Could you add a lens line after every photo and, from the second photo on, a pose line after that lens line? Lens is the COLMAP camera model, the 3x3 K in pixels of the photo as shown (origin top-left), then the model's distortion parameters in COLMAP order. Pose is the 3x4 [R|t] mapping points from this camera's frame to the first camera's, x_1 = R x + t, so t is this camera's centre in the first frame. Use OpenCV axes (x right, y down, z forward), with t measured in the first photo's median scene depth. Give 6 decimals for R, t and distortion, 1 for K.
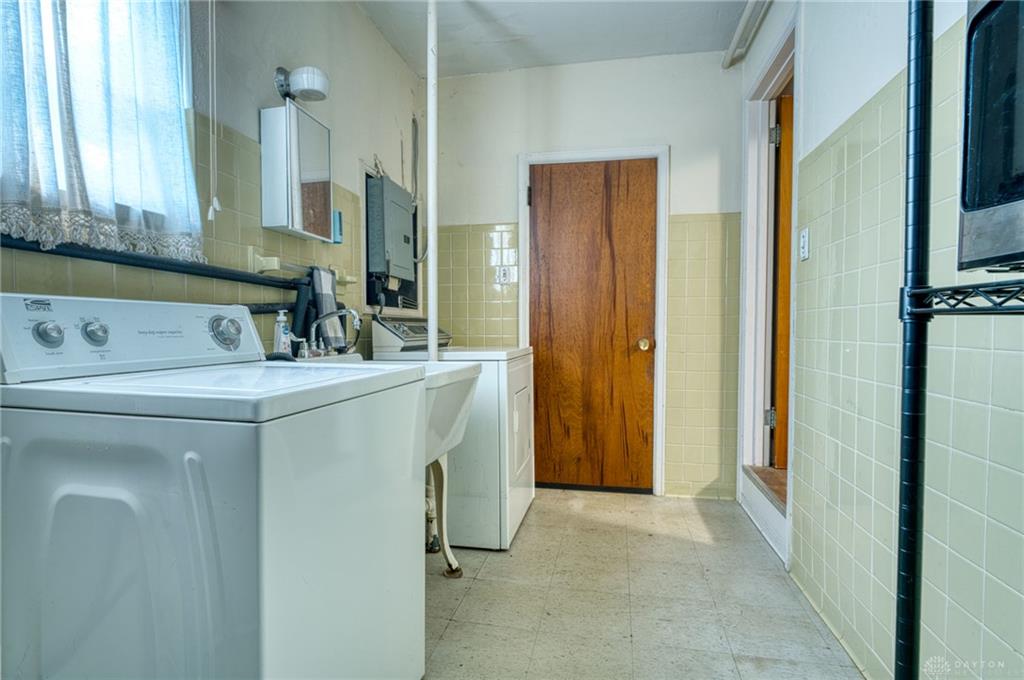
lens RADIAL K [[513.6, 0, 510.2], [0, 513.6, 342.0], [0, 0, 1]] dist [-0.003806, -0.000150]
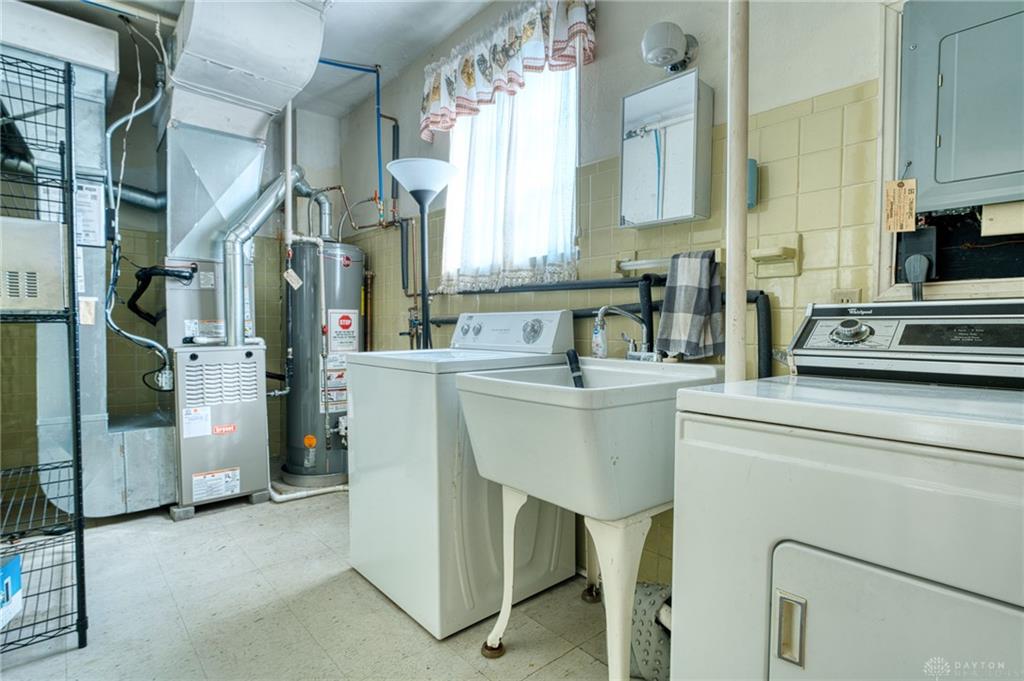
lens RADIAL K [[513.6, 0, 510.2], [0, 513.6, 342.5], [0, 0, 1]] dist [-0.003806, -0.000150]
pose [[-0.610143, 0.017405, -0.792100, 0.672302], [-0.030360, 0.998511, 0.045327, -0.052269], [0.791709, 0.051704, -0.608706, 1.953596]]
